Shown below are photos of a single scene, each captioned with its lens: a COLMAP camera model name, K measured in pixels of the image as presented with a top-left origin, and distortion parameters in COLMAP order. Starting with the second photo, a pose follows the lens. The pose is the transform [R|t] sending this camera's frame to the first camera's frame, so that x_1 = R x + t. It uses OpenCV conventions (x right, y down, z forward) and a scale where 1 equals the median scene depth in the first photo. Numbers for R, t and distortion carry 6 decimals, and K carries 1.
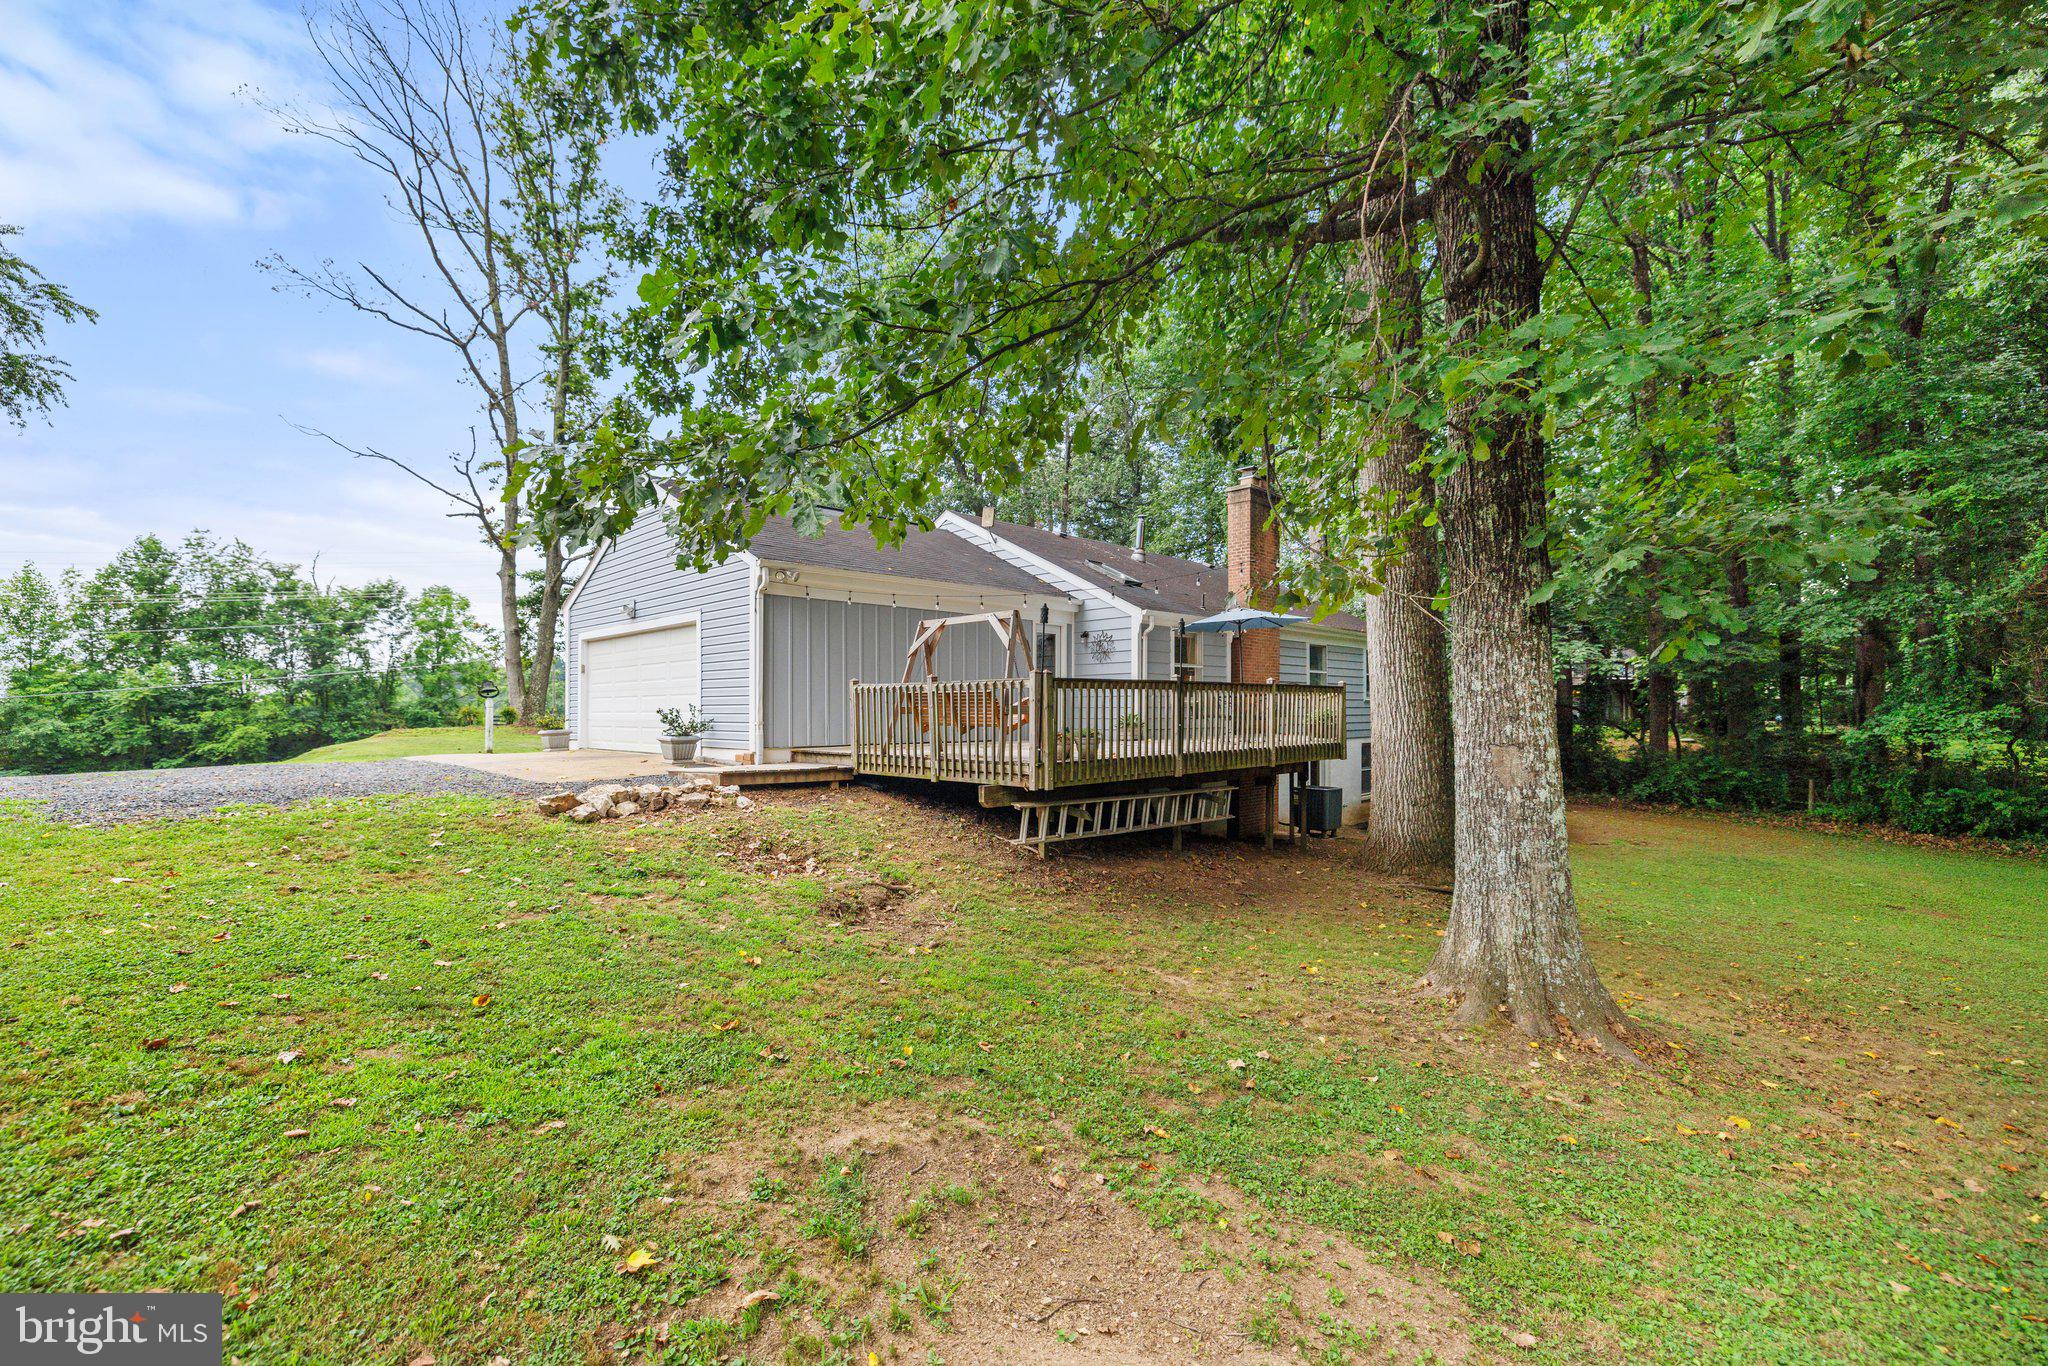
lens RADIAL K [[863.7, 0, 999.7], [0, 863.7, 706.5], [0, 0, 1]] dist [-0.000096, -0.000078]
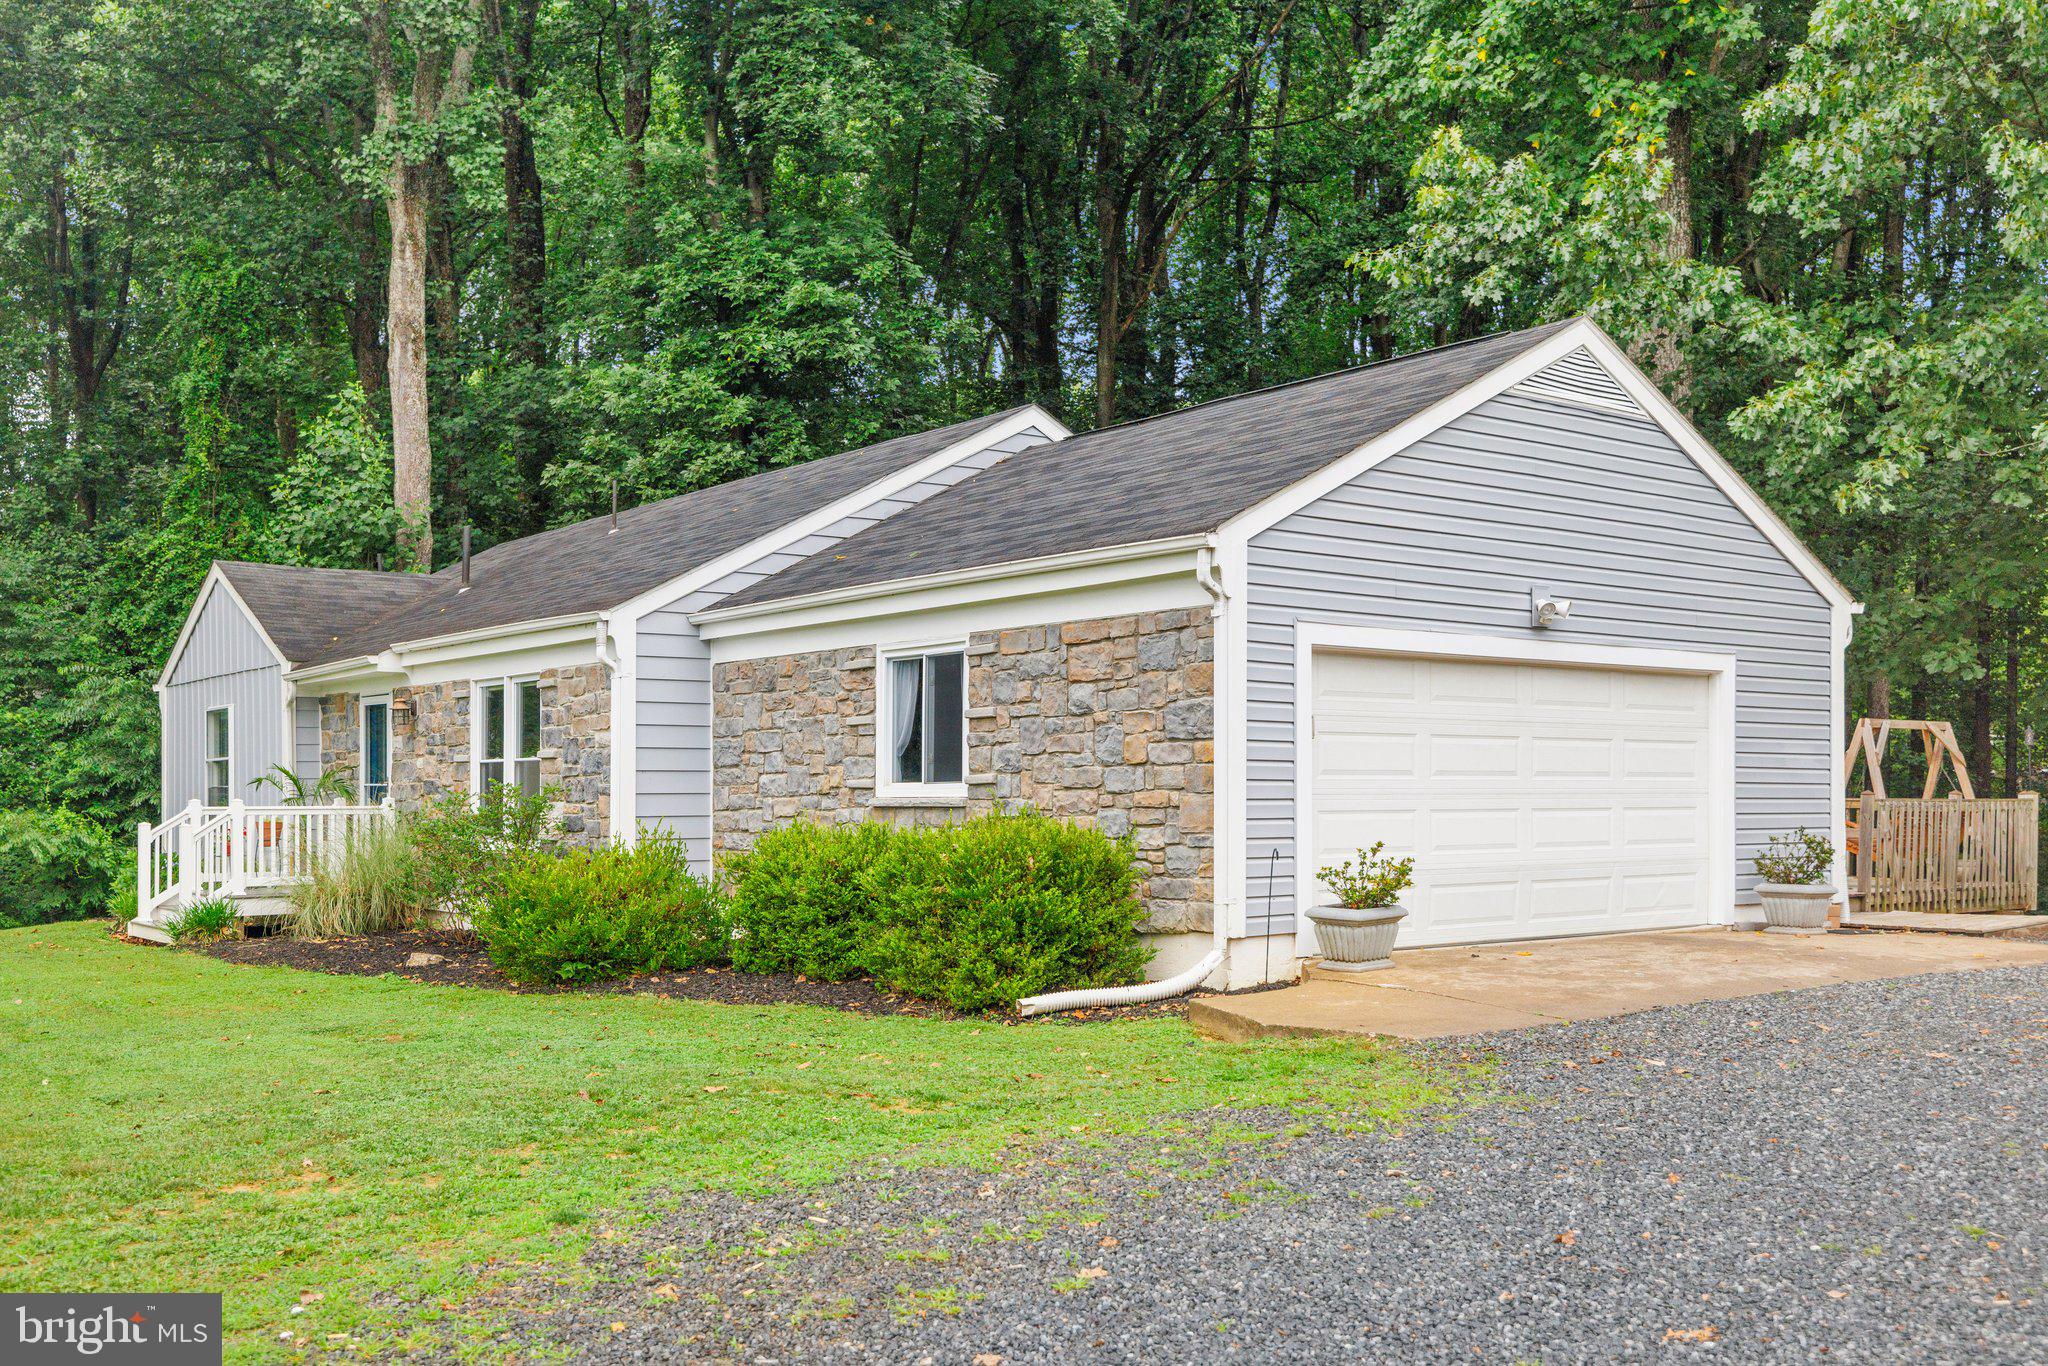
lens RADIAL K [[1910.4, 0, 1076.6], [0, 1910.4, 786.7], [0, 0, 1]] dist [0.003029, 0.000000]
pose [[0.116637, 0.008127, 0.993141, -1.161211], [0.002246, 0.999962, -0.008446, -0.013667], [-0.993172, 0.003216, 0.116614, 0.928015]]
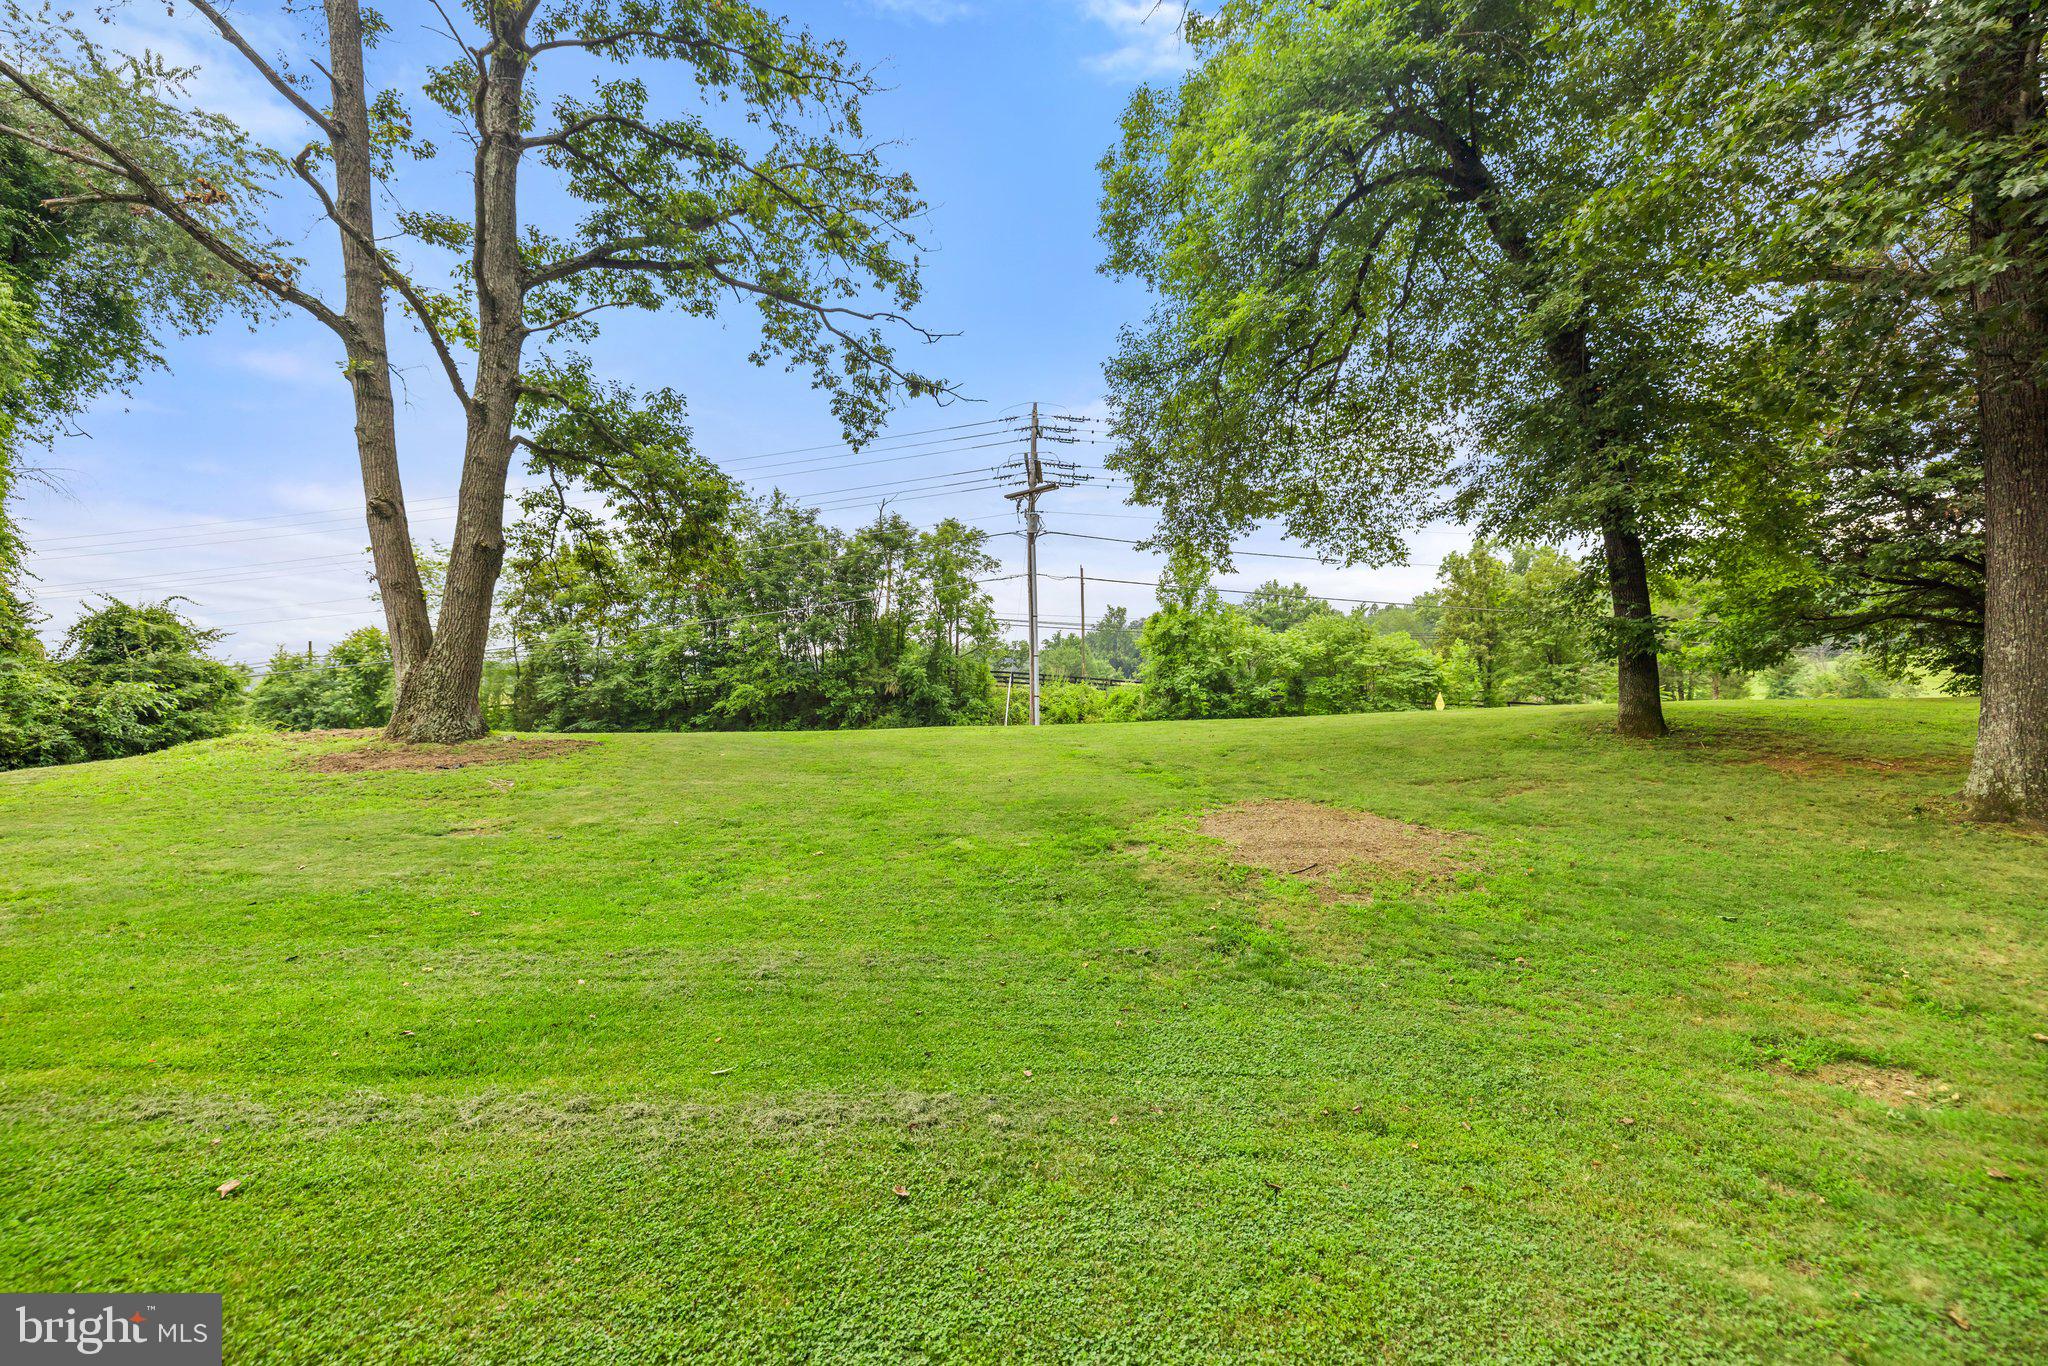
lens RADIAL K [[863.7, 0, 984.7], [0, 863.7, 676.5], [0, 0, 1]] dist [-0.000096, -0.000078]
pose [[0.717727, 0.016899, -0.696120, -0.116348], [0.002292, 0.999643, 0.026630, -0.030980], [0.696321, -0.020708, 0.717432, 1.607576]]
